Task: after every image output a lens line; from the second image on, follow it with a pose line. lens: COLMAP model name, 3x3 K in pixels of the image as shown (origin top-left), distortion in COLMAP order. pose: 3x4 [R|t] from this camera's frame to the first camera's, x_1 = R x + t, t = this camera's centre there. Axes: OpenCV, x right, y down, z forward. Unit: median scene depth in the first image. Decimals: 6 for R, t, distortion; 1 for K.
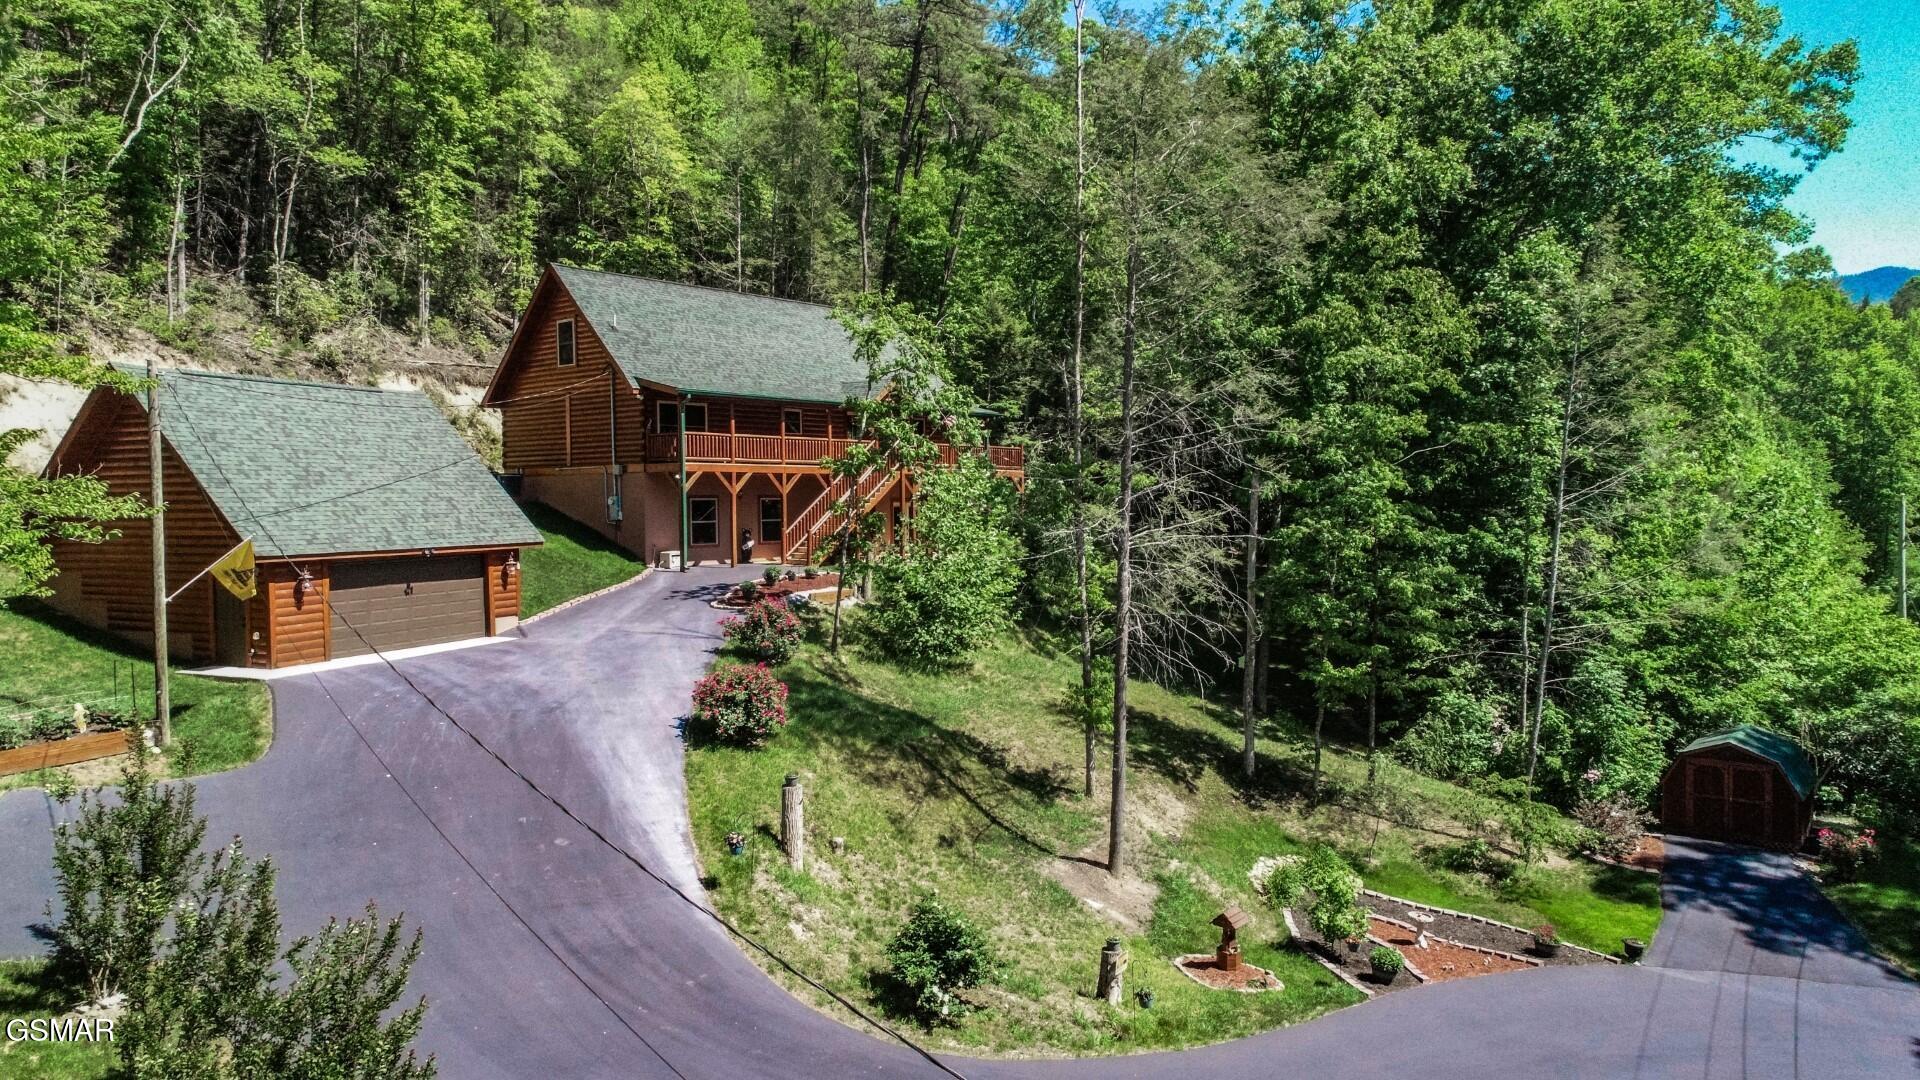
lens RADIAL K [[1298.3, 0, 960.7], [0, 1298.3, 536.9], [0, 0, 1]] dist [0.000549, 0.003326]
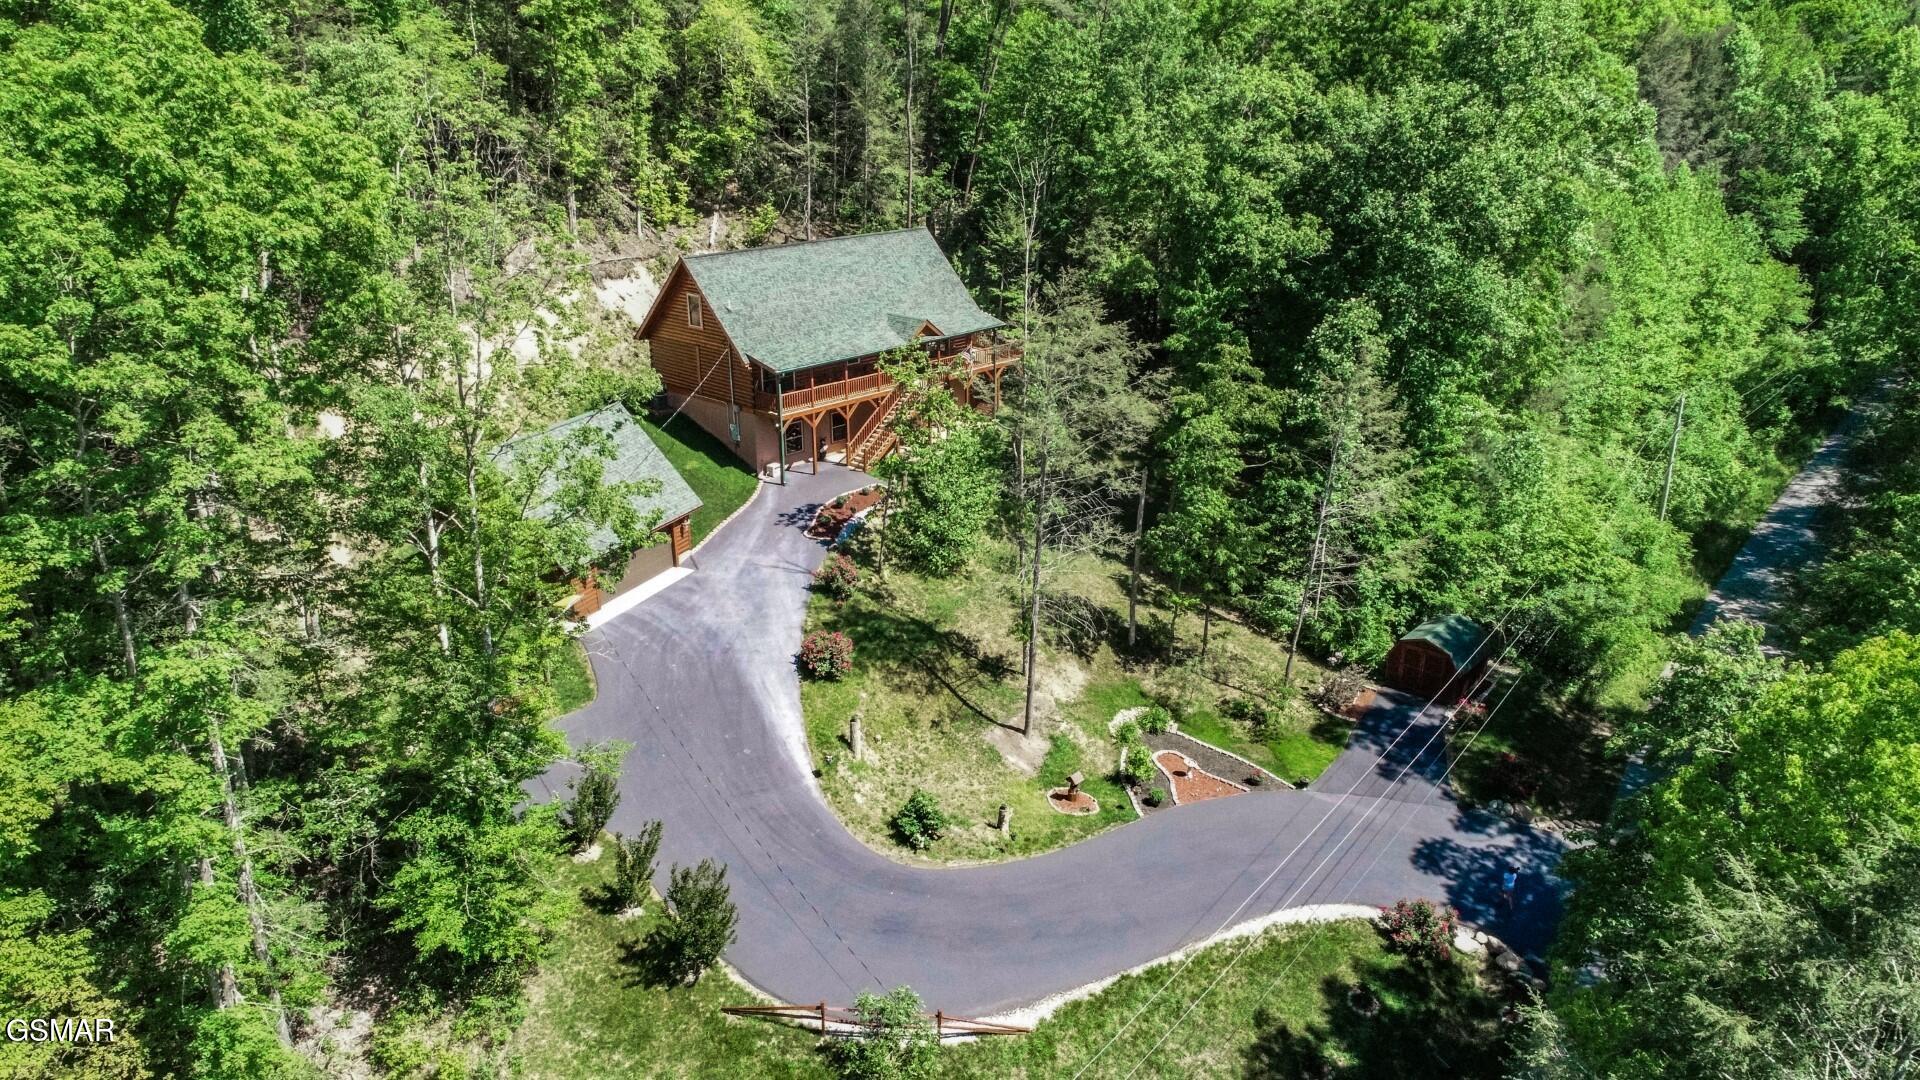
lens RADIAL K [[1298.3, 0, 958.4], [0, 1298.3, 545.8], [0, 0, 1]] dist [0.000549, 0.003326]
pose [[0.998529, 0.030805, -0.044616, 0.094437], [-0.014618, 0.945402, 0.325579, -0.604947], [0.052209, -0.324448, 0.944462, -0.681174]]
